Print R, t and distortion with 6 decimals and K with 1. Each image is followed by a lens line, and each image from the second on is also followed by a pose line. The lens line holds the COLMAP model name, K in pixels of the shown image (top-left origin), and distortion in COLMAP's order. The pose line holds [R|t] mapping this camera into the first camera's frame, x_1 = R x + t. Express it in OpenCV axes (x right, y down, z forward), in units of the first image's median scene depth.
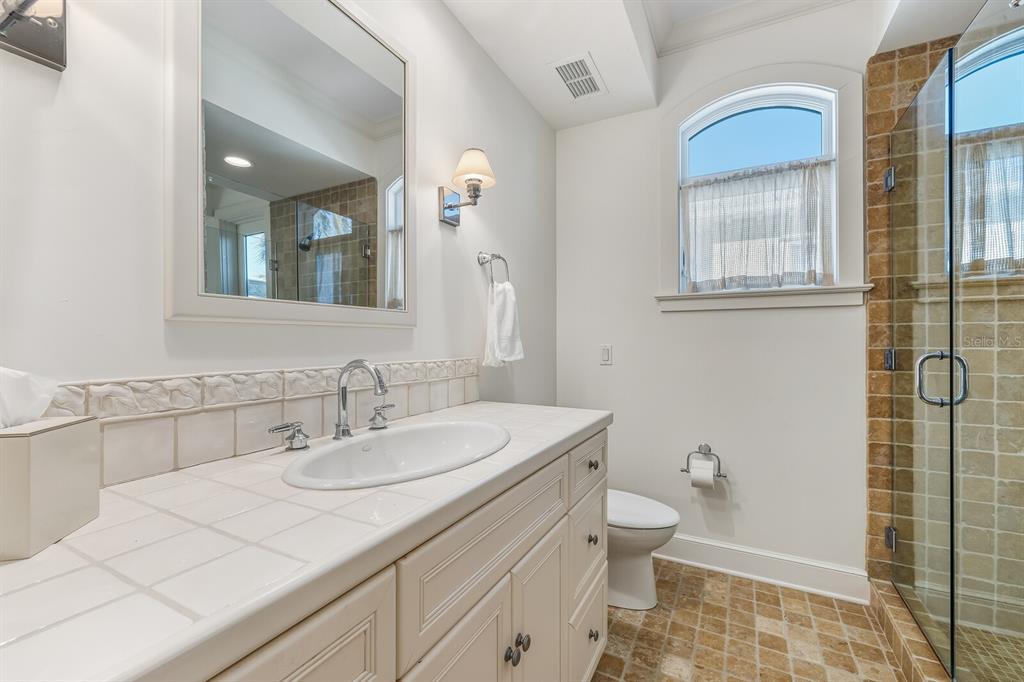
lens RADIAL K [[431.4, 0, 511.3], [0, 431.4, 346.8], [0, 0, 1]] dist [-0.000711, 0.000474]
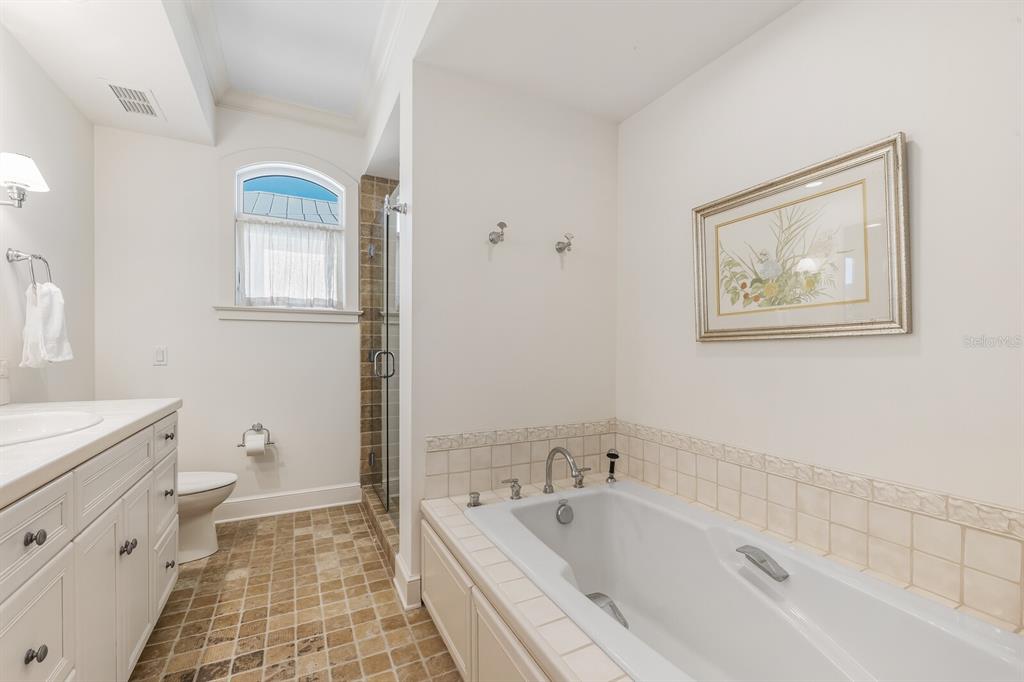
lens RADIAL K [[431.4, 0, 511.3], [0, 431.4, 346.8], [0, 0, 1]] dist [-0.000711, 0.000474]
pose [[0.574355, 0.003750, 0.818598, -0.208101], [0.004750, 0.999957, -0.007913, 0.010386], [-0.818593, 0.008433, 0.574313, -0.441664]]
